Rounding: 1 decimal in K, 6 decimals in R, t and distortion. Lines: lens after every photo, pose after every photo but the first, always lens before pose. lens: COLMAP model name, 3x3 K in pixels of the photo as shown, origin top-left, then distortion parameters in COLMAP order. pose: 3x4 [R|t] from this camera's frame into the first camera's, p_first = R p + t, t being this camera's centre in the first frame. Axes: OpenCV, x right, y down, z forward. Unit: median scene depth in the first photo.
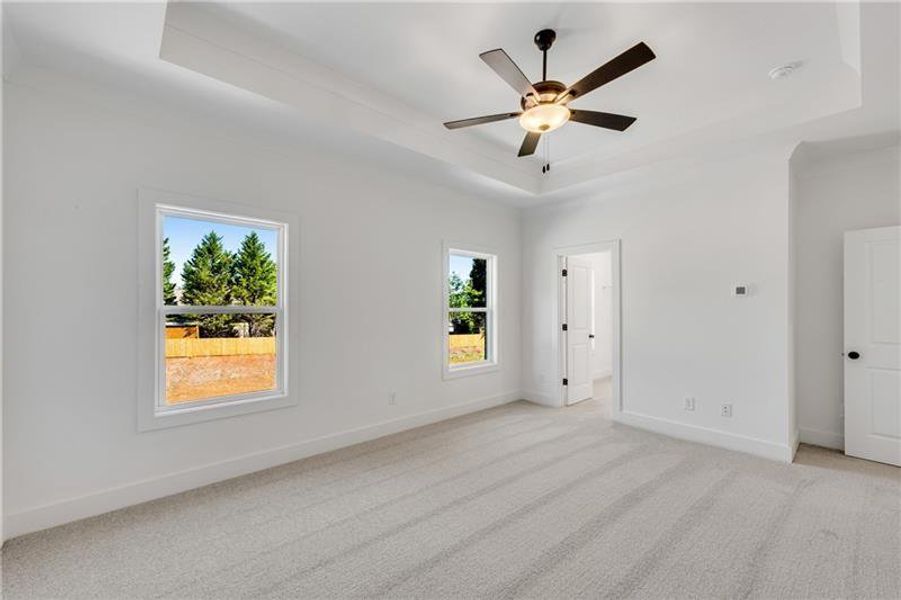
lens RADIAL K [[367.0, 0, 447.7], [0, 367.0, 306.3], [0, 0, 1]] dist [0.000475, -0.000252]
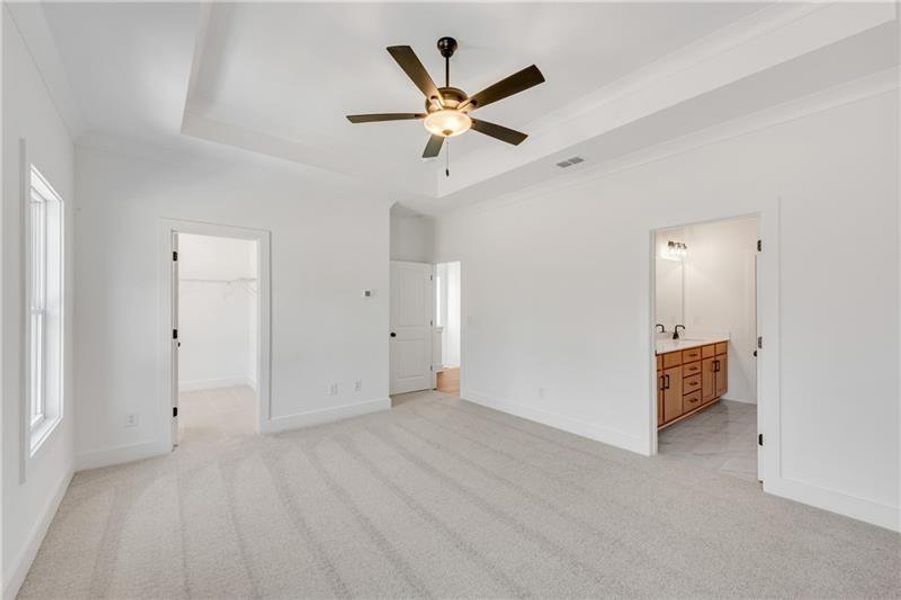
lens RADIAL K [[367.0, 0, 447.7], [0, 367.0, 306.3], [0, 0, 1]] dist [0.000475, -0.000252]
pose [[0.008957, -0.000888, 0.999959, -0.559637], [-0.011597, 0.999932, 0.000991, -0.002790], [-0.999893, -0.011606, 0.008946, 0.710755]]
